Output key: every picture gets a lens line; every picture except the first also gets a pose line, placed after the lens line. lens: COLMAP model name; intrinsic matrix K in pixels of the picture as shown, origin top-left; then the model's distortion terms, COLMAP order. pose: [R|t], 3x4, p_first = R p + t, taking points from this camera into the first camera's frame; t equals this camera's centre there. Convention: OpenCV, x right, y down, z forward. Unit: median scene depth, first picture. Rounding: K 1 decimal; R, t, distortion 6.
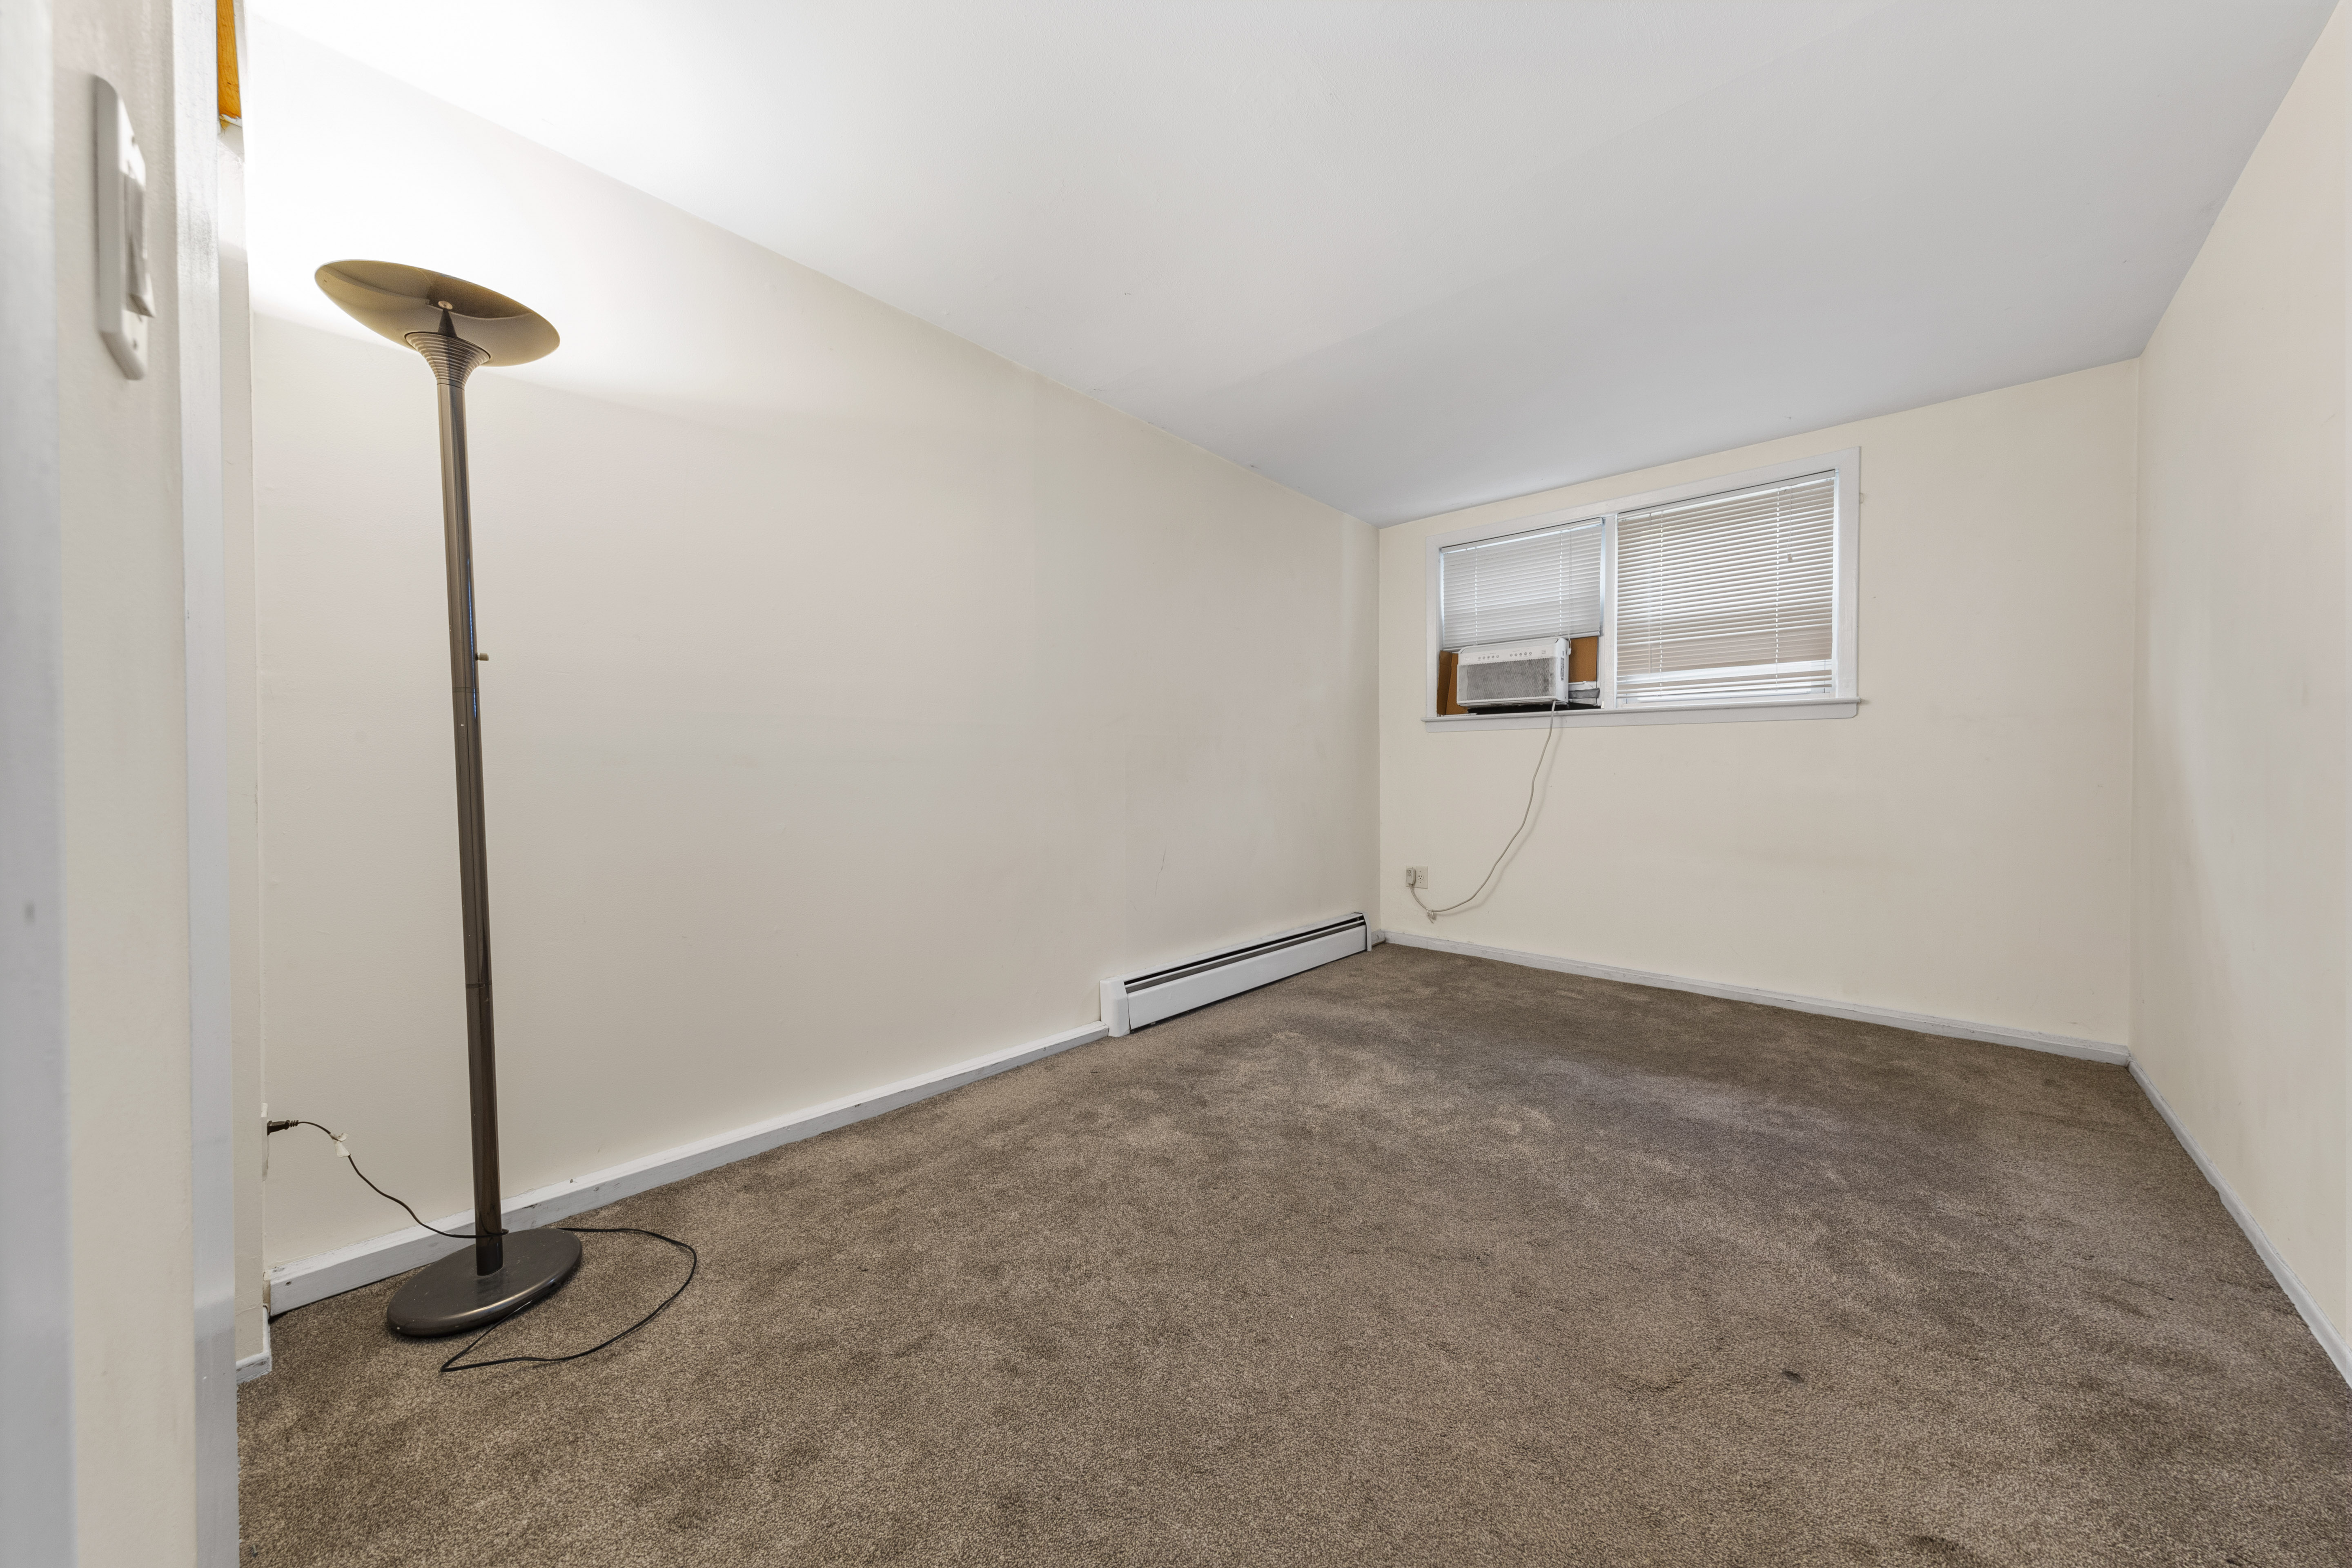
lens RADIAL K [[822.1, 0, 1181.0], [0, 822.1, 776.3], [0, 0, 1]] dist [-0.000511, -0.000601]
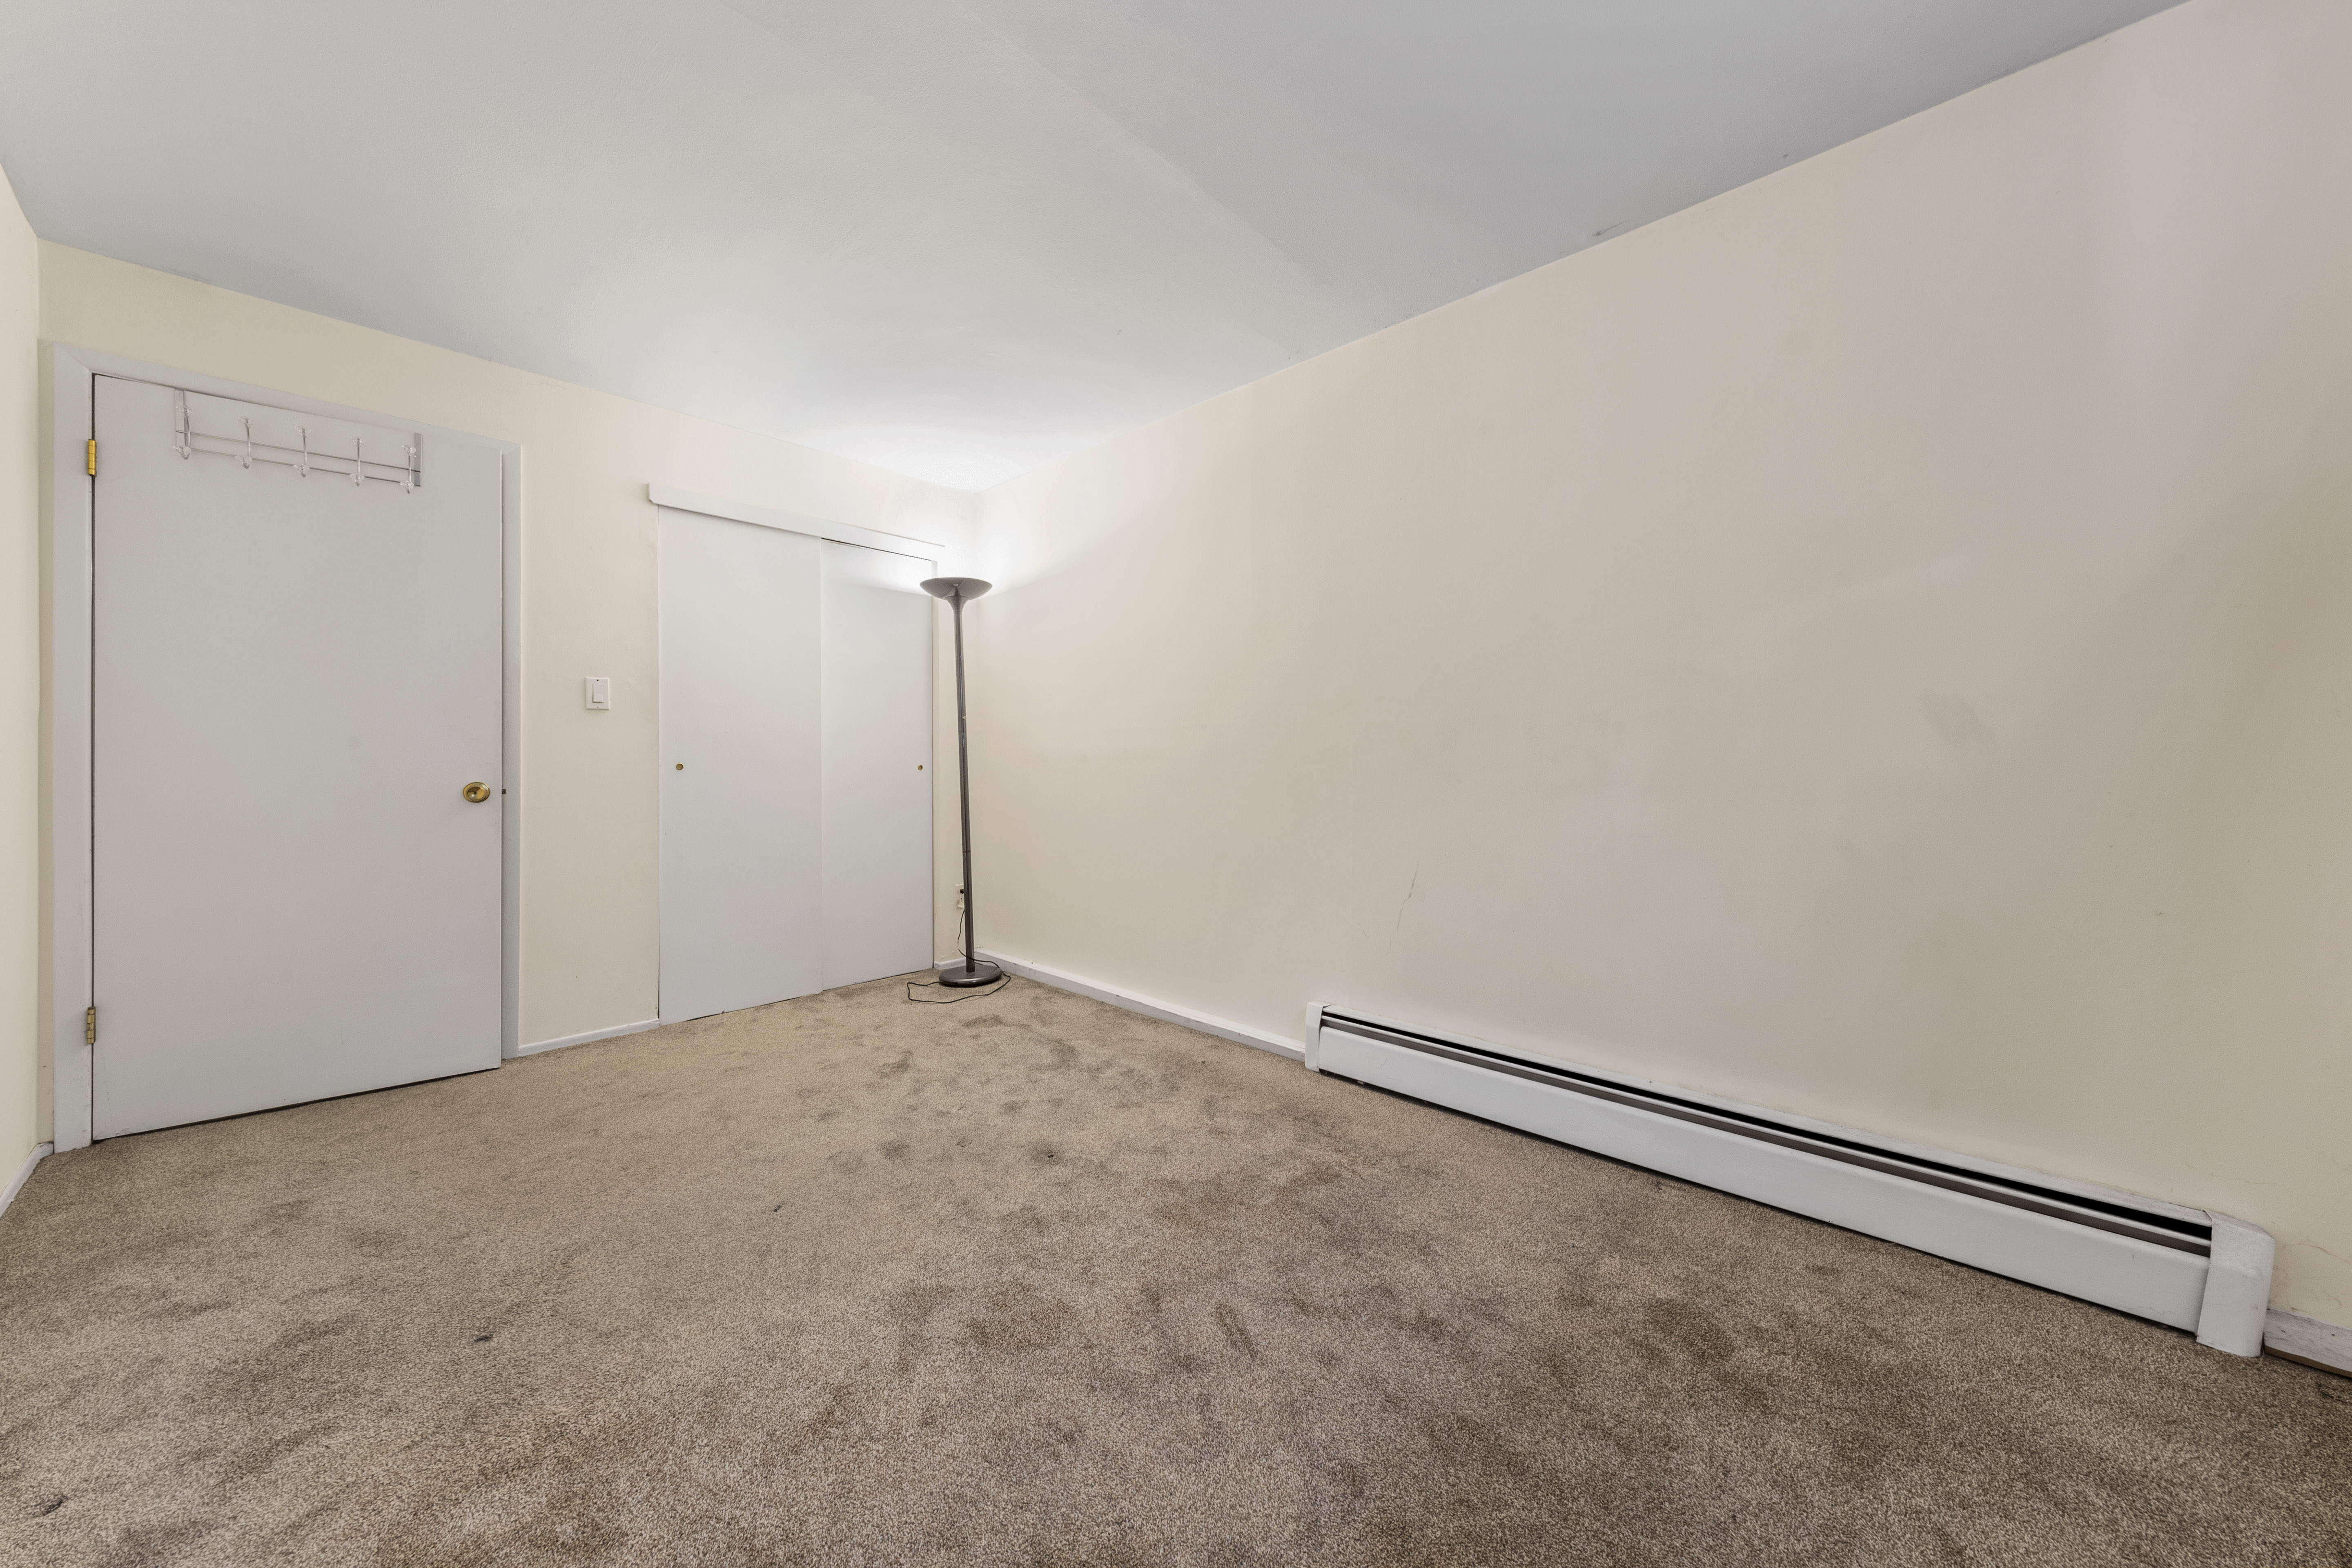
lens RADIAL K [[822.1, 0, 1178.0], [0, 822.1, 768.0], [0, 0, 1]] dist [-0.000511, -0.000601]
pose [[-0.030935, 0.009140, -0.999480, 0.858852], [-0.014571, 0.999848, 0.009594, -0.016675], [0.999415, 0.014860, -0.030797, 0.924963]]
